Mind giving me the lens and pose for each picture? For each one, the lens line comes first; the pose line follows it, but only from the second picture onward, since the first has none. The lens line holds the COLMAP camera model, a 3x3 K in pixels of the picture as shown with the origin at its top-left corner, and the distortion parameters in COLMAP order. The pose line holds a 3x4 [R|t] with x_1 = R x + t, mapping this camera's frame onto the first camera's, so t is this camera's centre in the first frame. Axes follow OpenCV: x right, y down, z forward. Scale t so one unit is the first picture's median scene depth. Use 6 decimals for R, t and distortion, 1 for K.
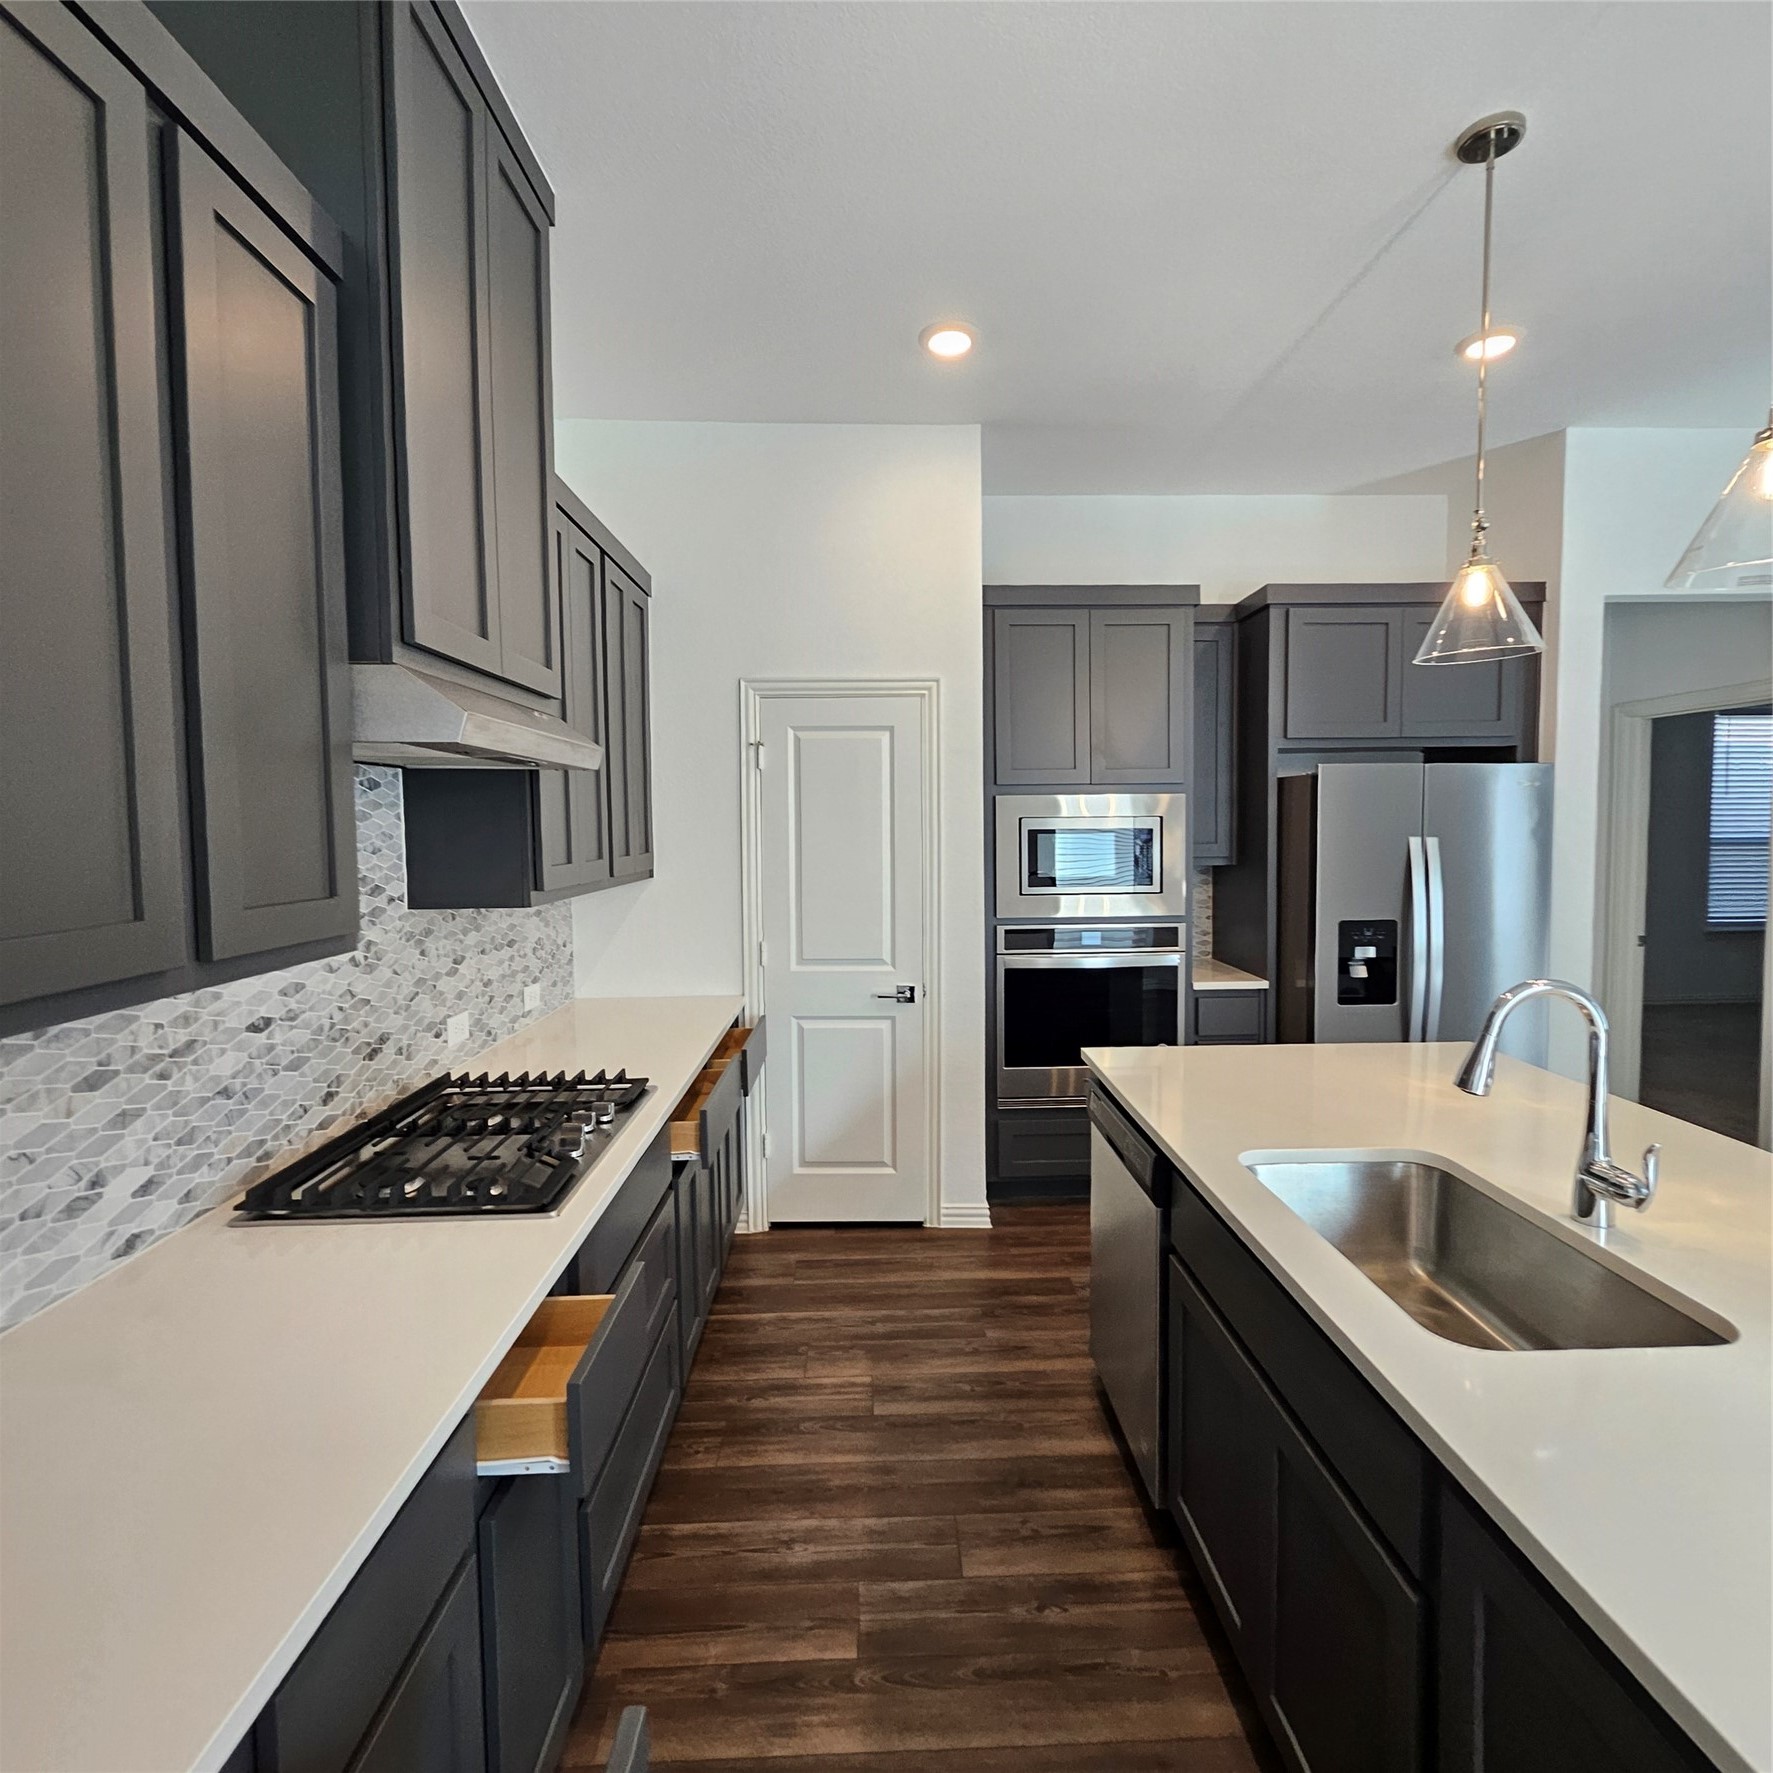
lens RADIAL K [[925.5, 0, 899.7], [0, 925.5, 872.8], [0, 0, 1]] dist [0.004669, -0.002094]
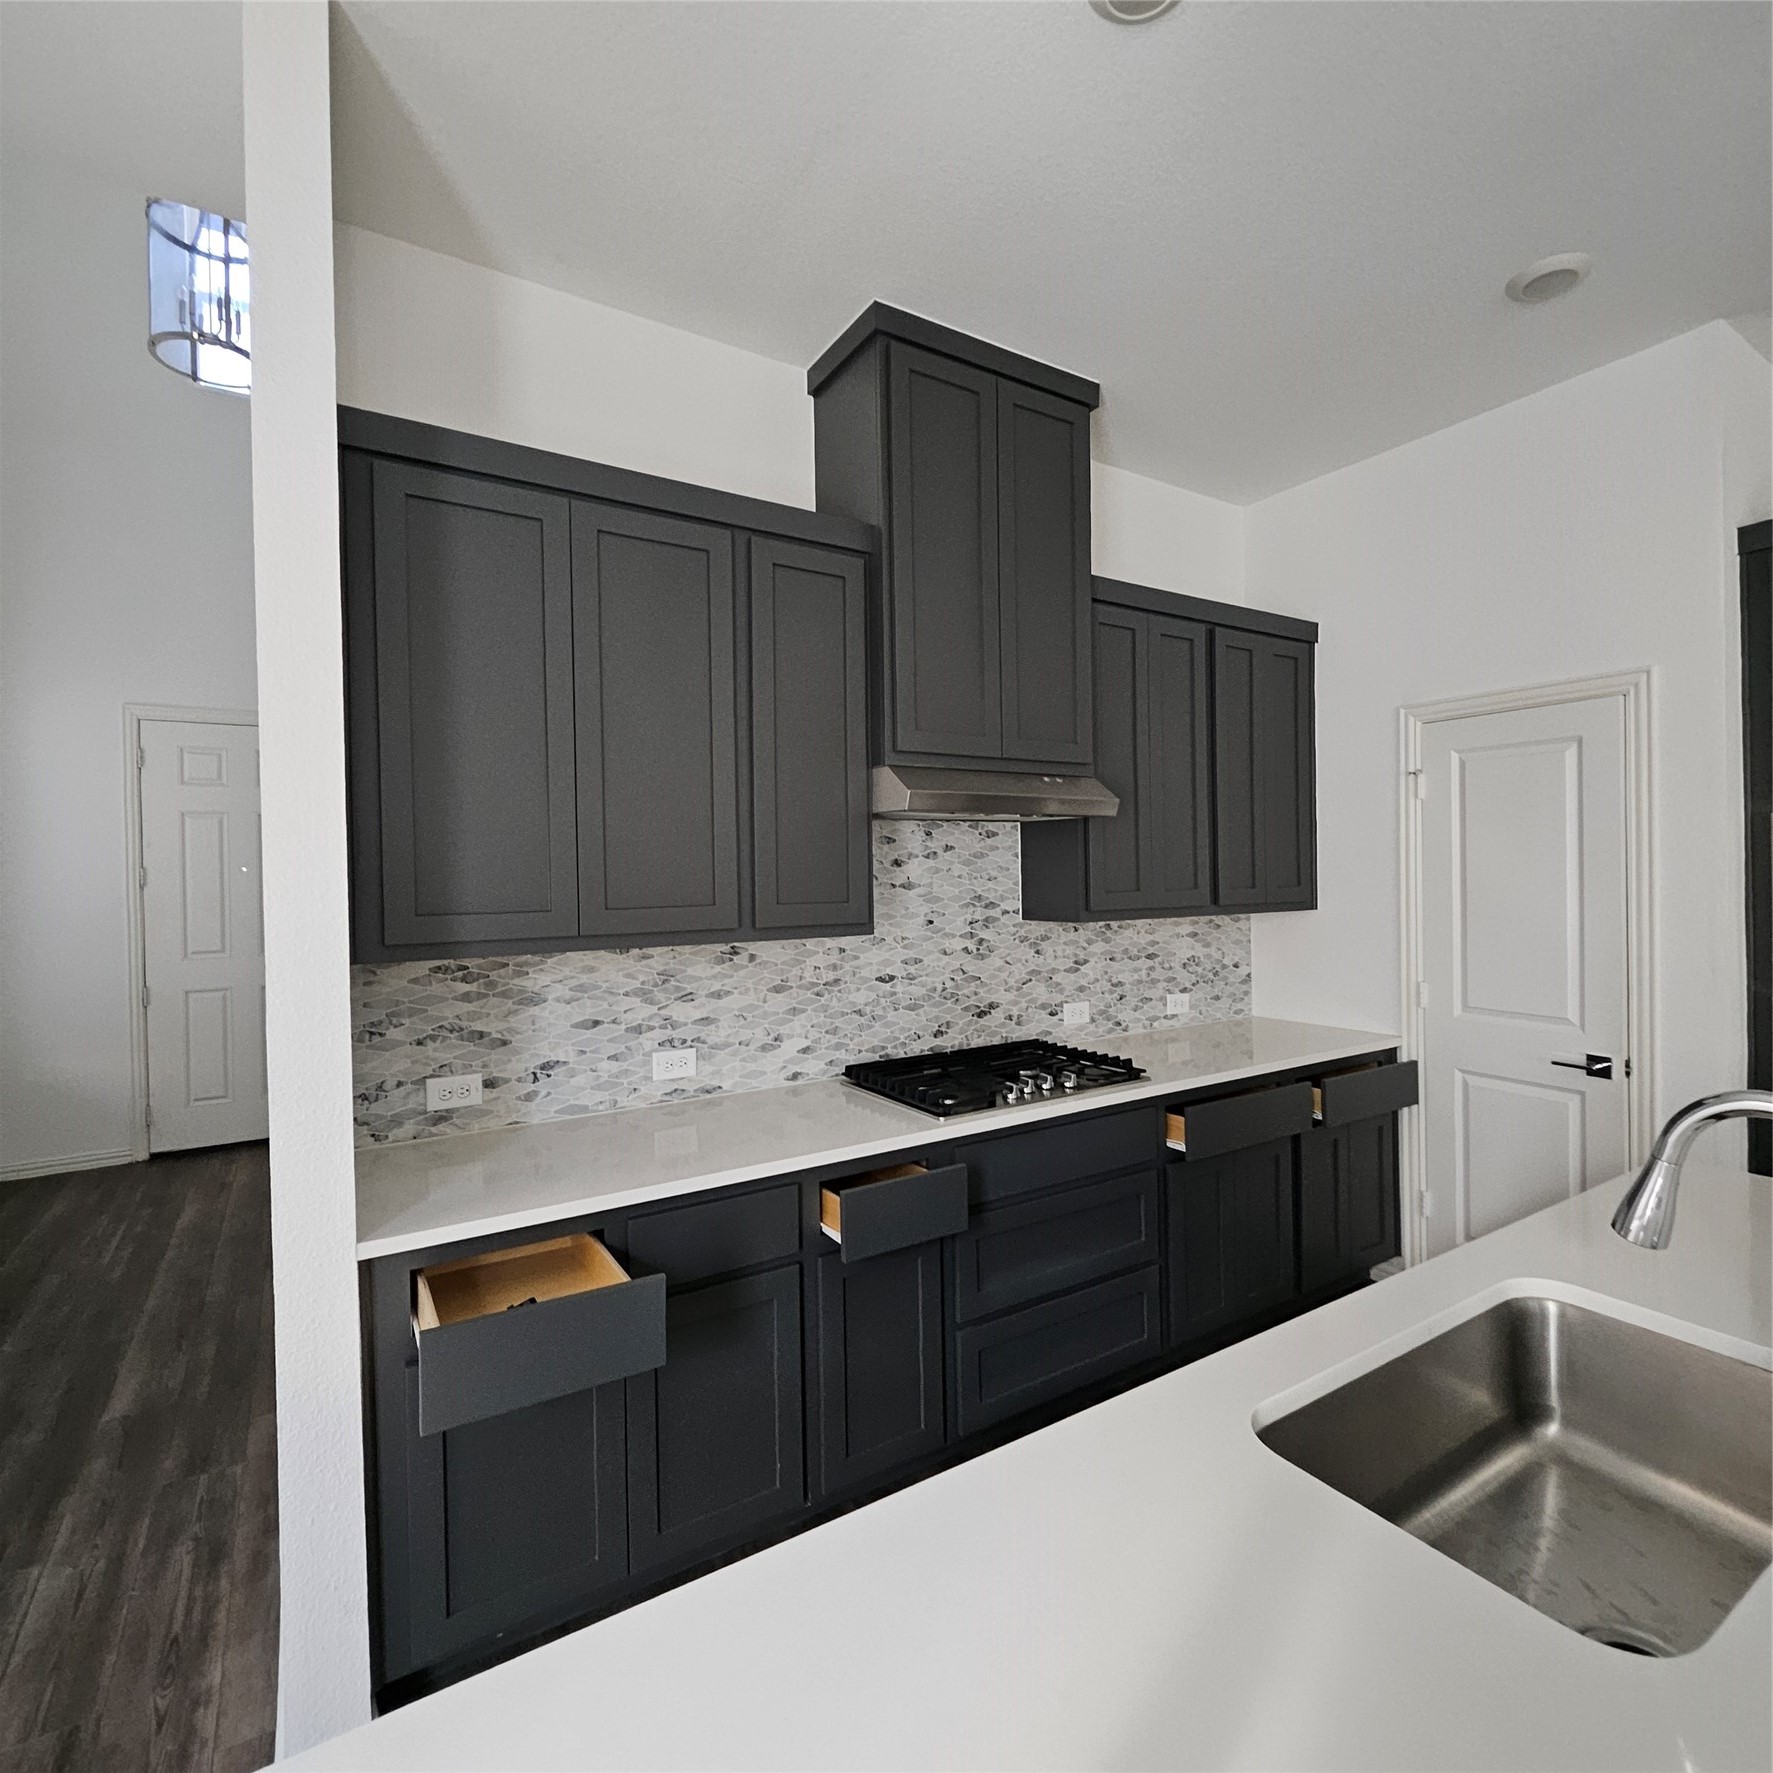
lens RADIAL K [[925.5, 0, 919.8], [0, 925.5, 876.3], [0, 0, 1]] dist [0.004669, -0.002094]
pose [[0.523523, 0.005540, -0.851993, 0.701613], [-0.034971, 0.999276, -0.014991, -0.001192], [0.851293, 0.037643, 0.523338, 0.133324]]
